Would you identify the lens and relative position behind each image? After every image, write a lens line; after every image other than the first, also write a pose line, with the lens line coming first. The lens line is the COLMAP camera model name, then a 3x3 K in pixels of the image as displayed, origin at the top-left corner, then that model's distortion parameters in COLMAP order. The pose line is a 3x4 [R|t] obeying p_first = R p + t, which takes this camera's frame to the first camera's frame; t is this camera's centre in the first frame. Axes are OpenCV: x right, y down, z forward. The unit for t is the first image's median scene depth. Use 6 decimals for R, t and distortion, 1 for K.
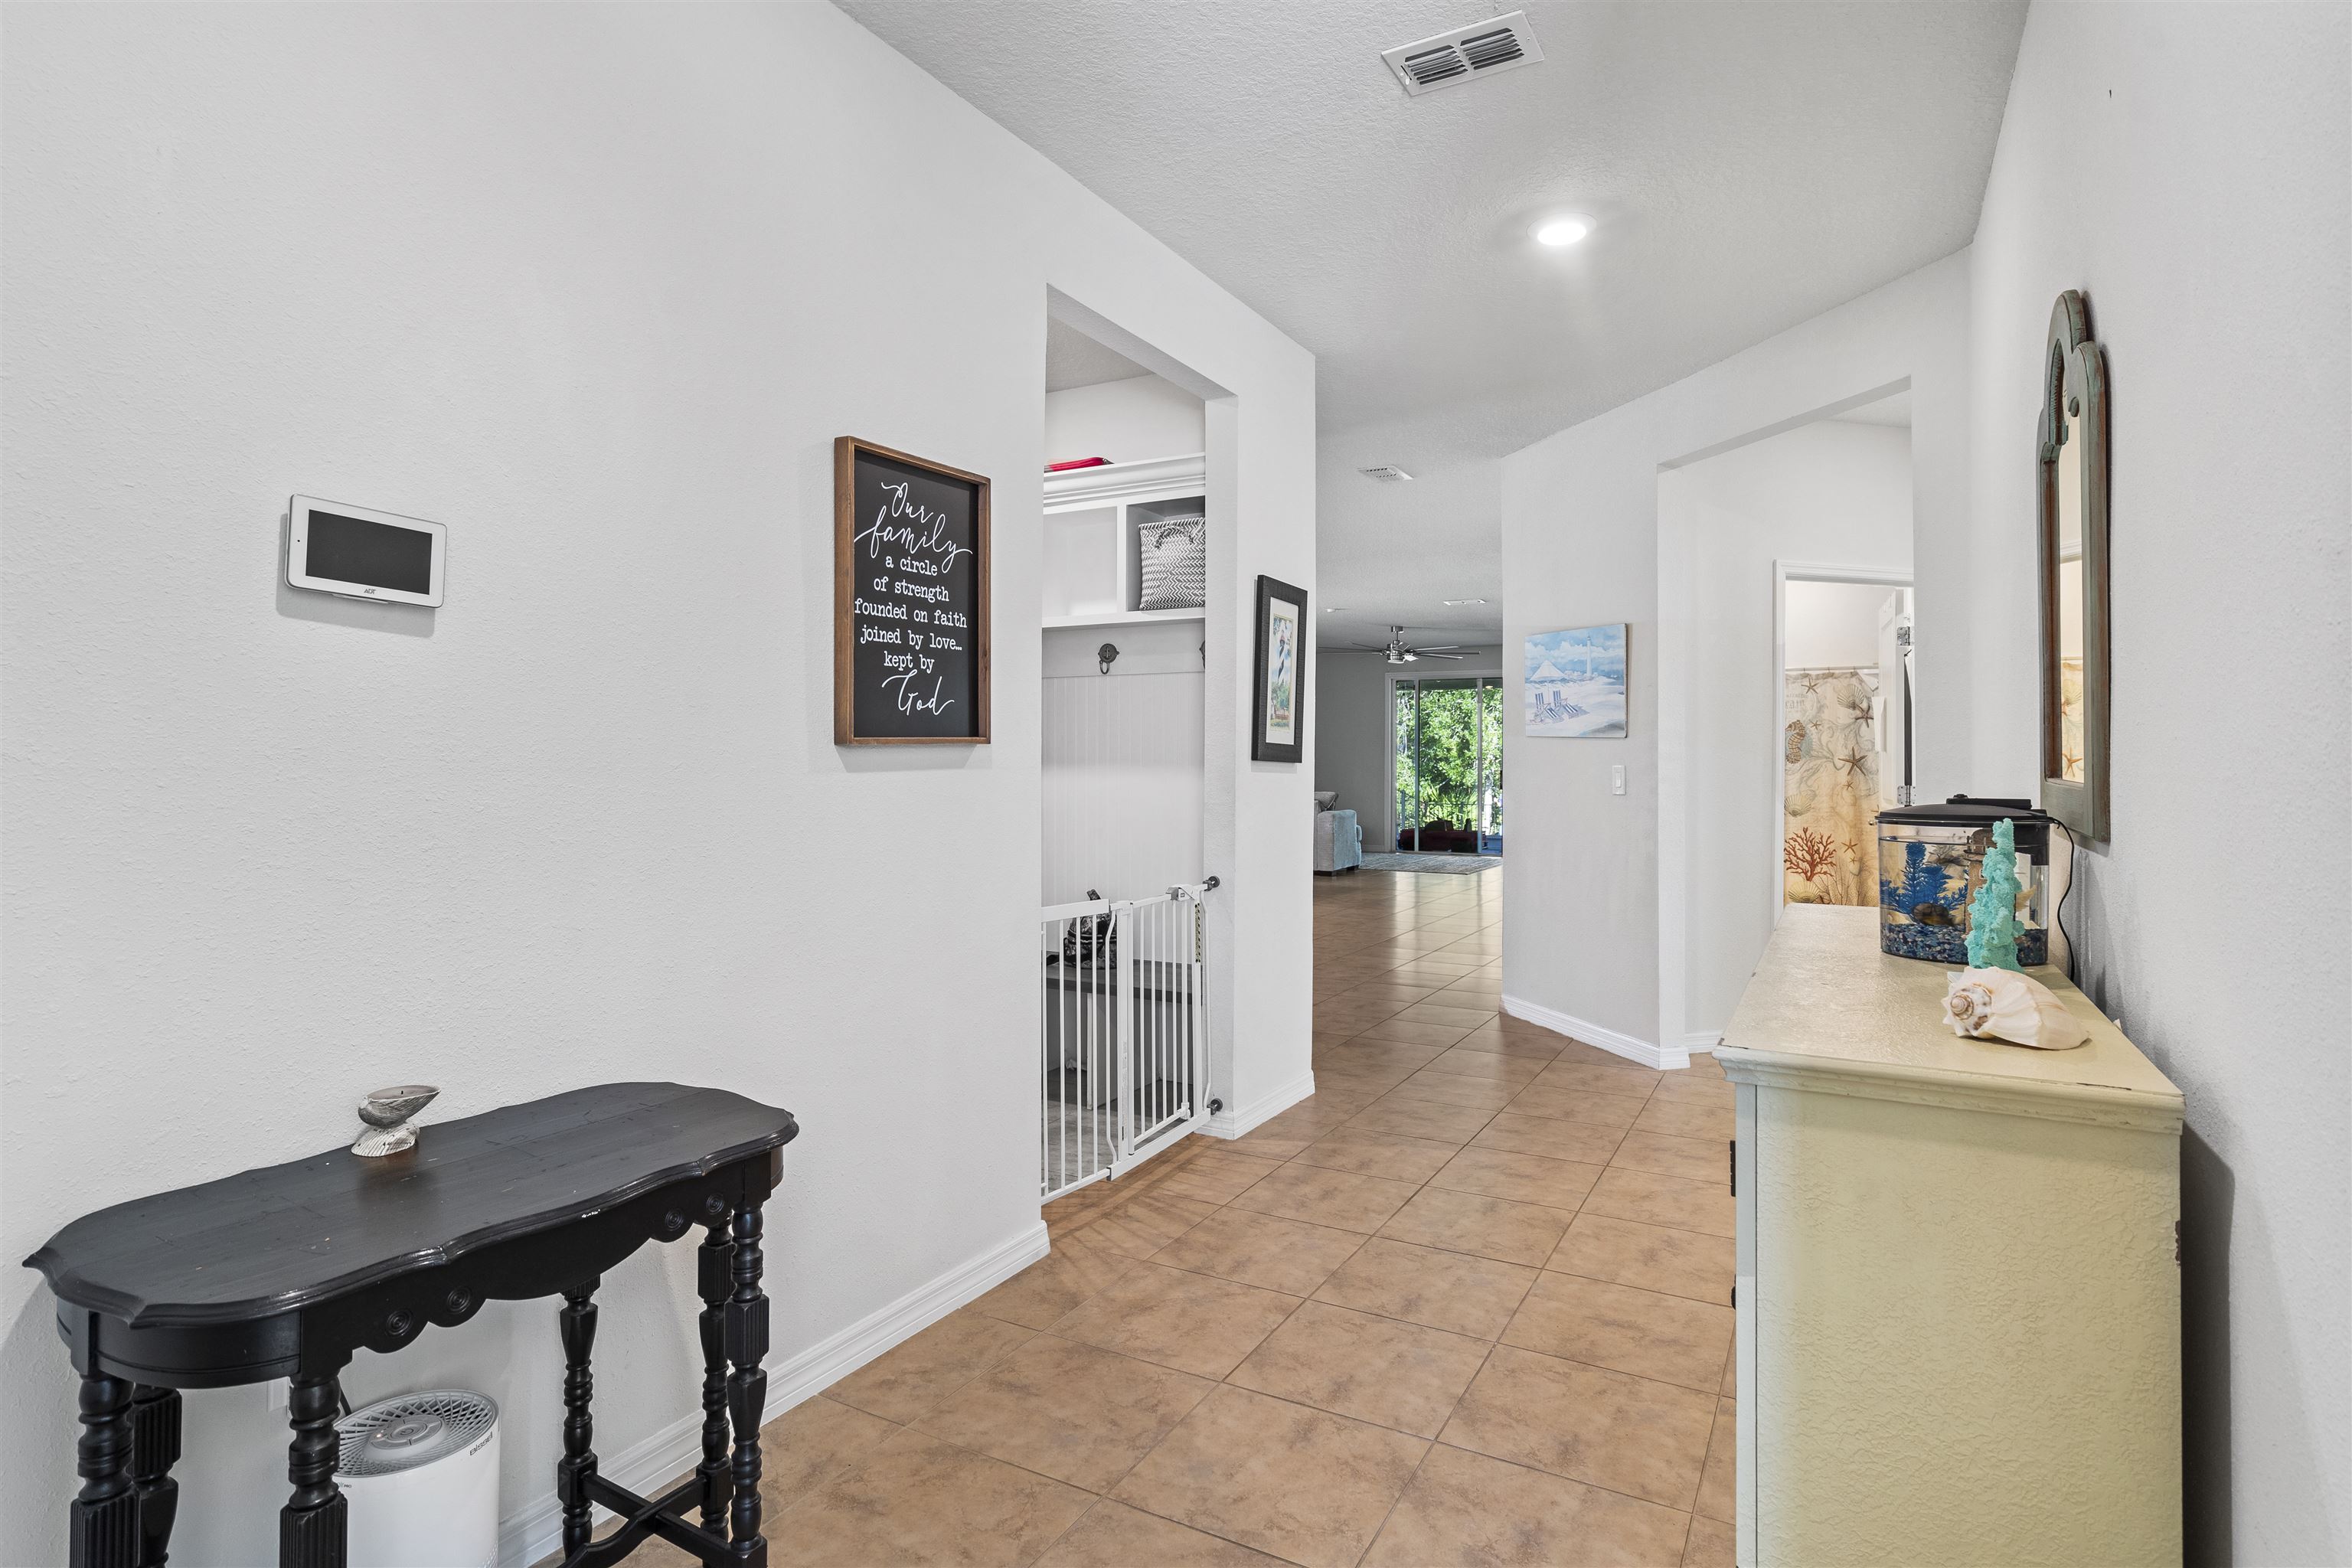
lens RADIAL K [[1231.1, 0, 1174.9], [0, 1231.1, 744.0], [0, 0, 1]] dist [-0.000445, 0.001424]
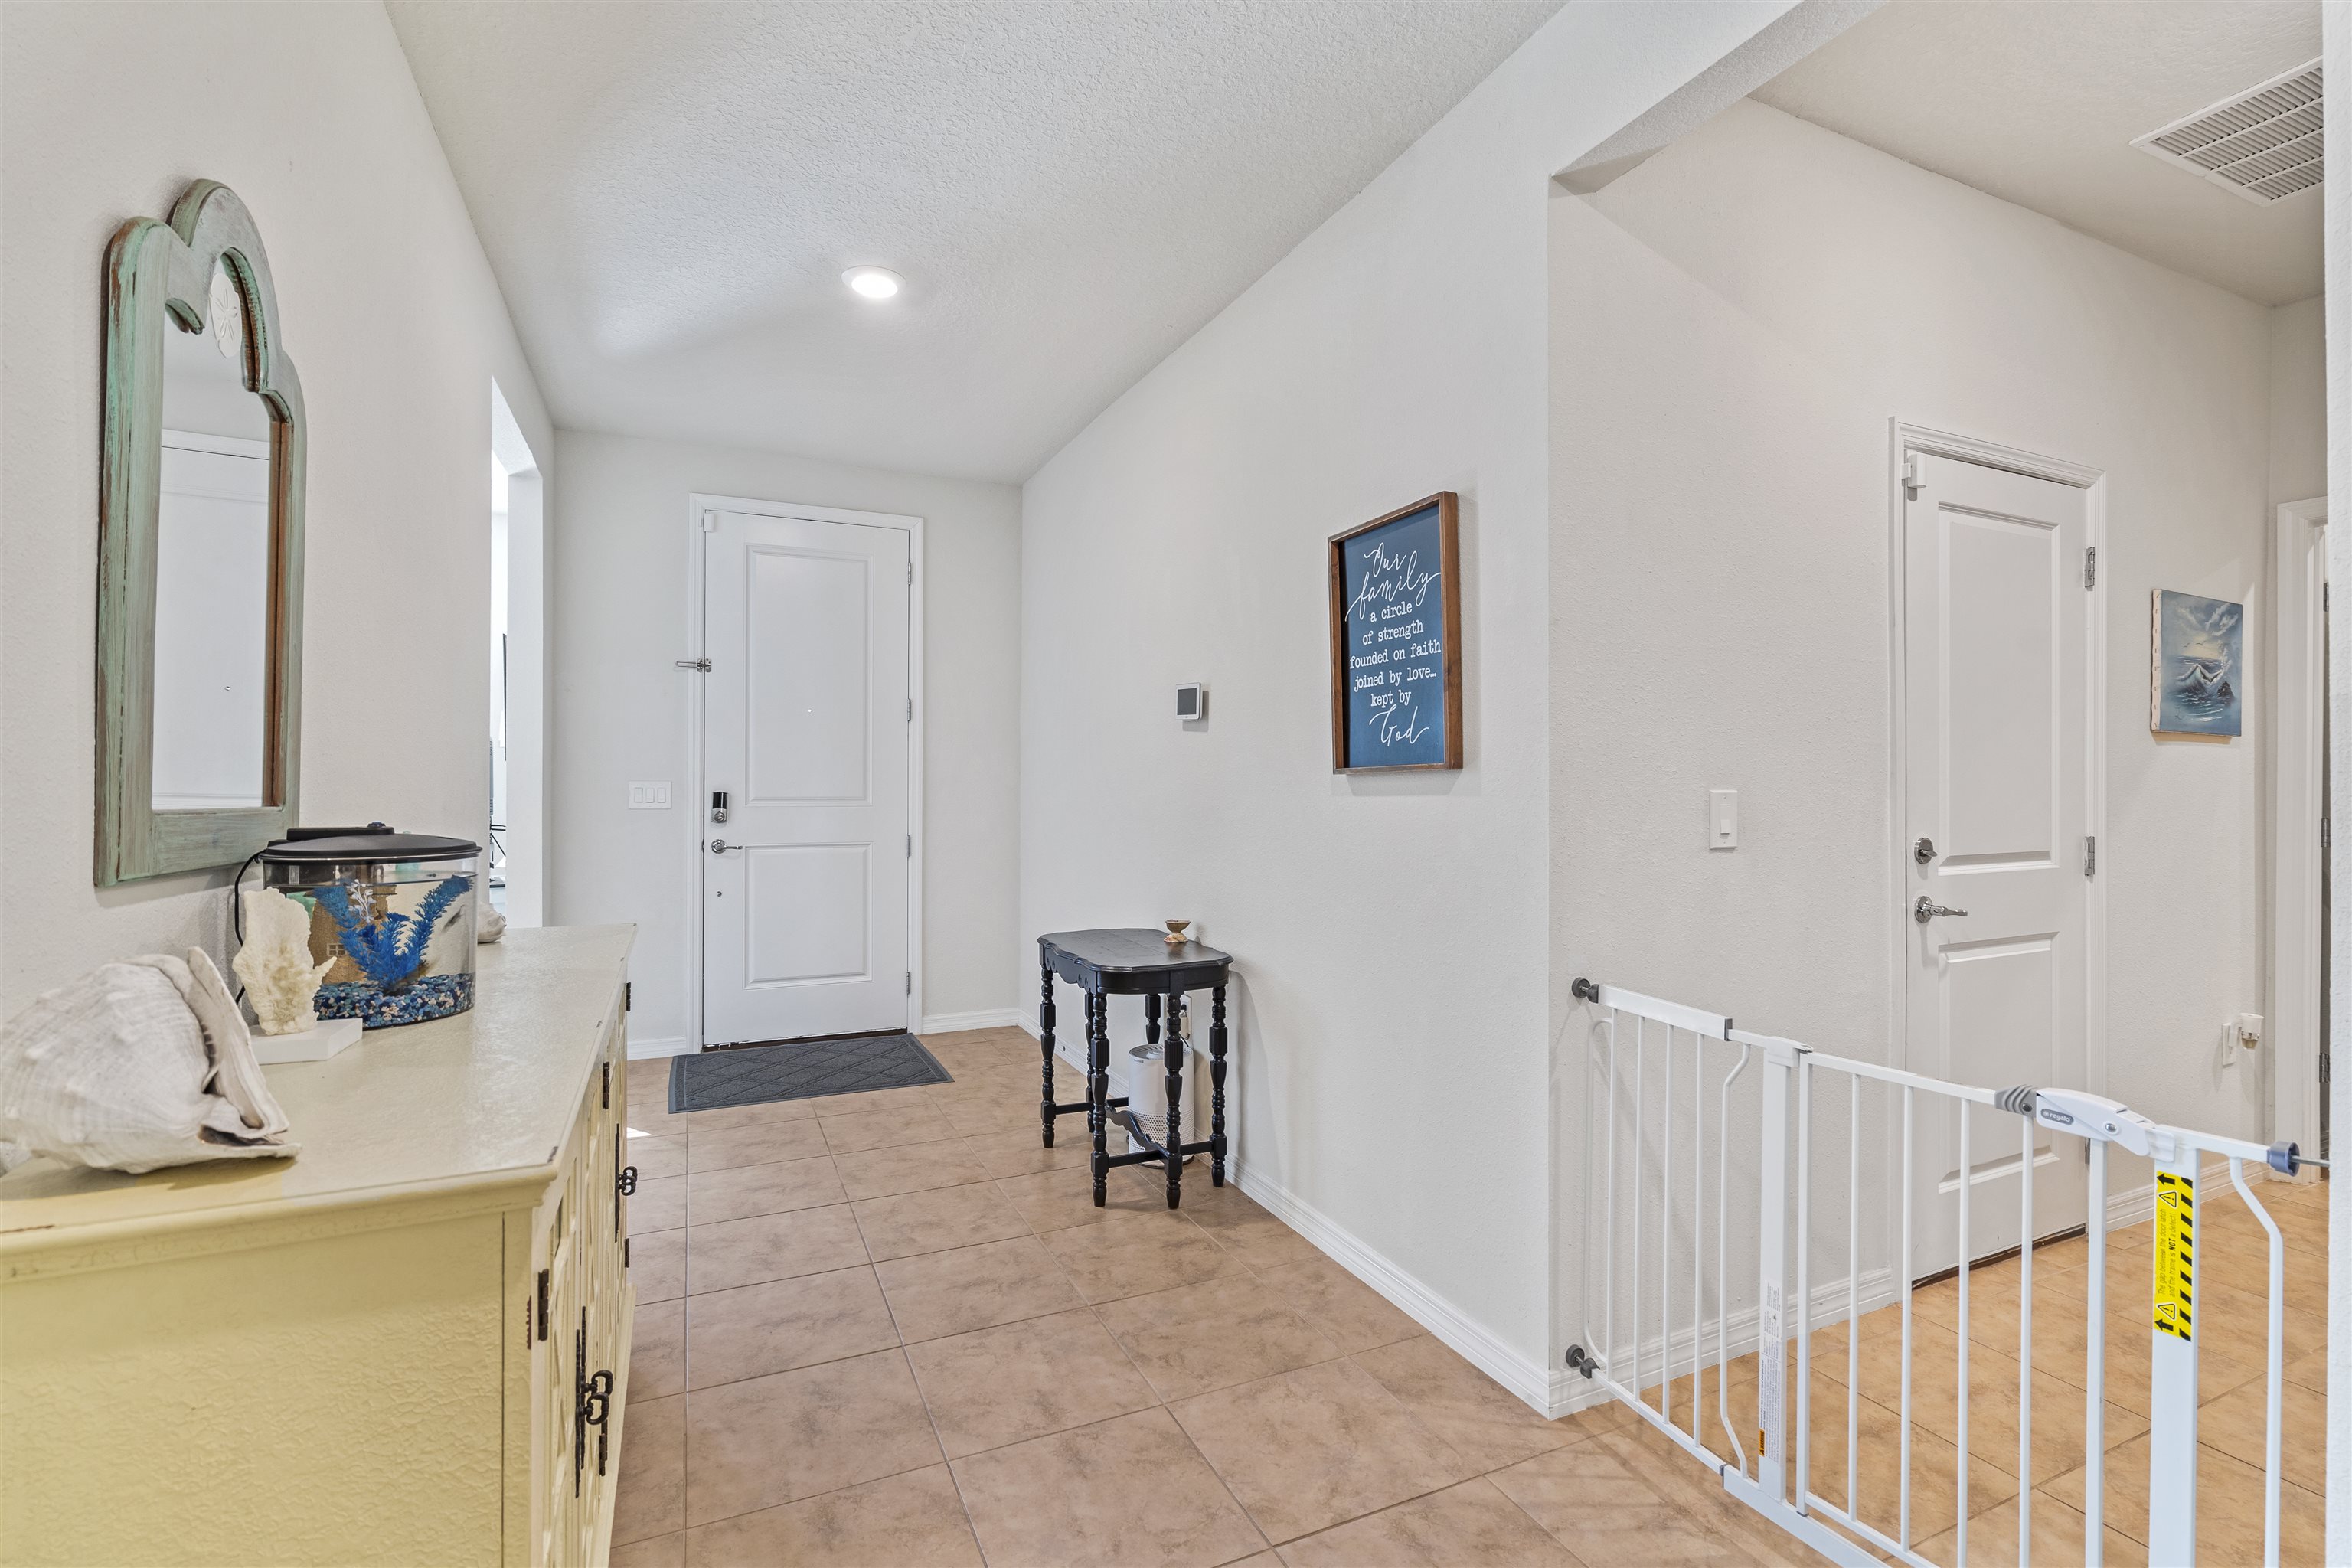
lens RADIAL K [[1065.8, 0, 1176.4], [0, 1065.8, 777.4], [0, 0, 1]] dist [-0.004608, 0.000107]
pose [[-0.592092, -0.007094, -0.805839, 0.679937], [0.005869, 0.999897, -0.013114, 0.016460], [0.805849, -0.012494, -0.591989, 1.413531]]
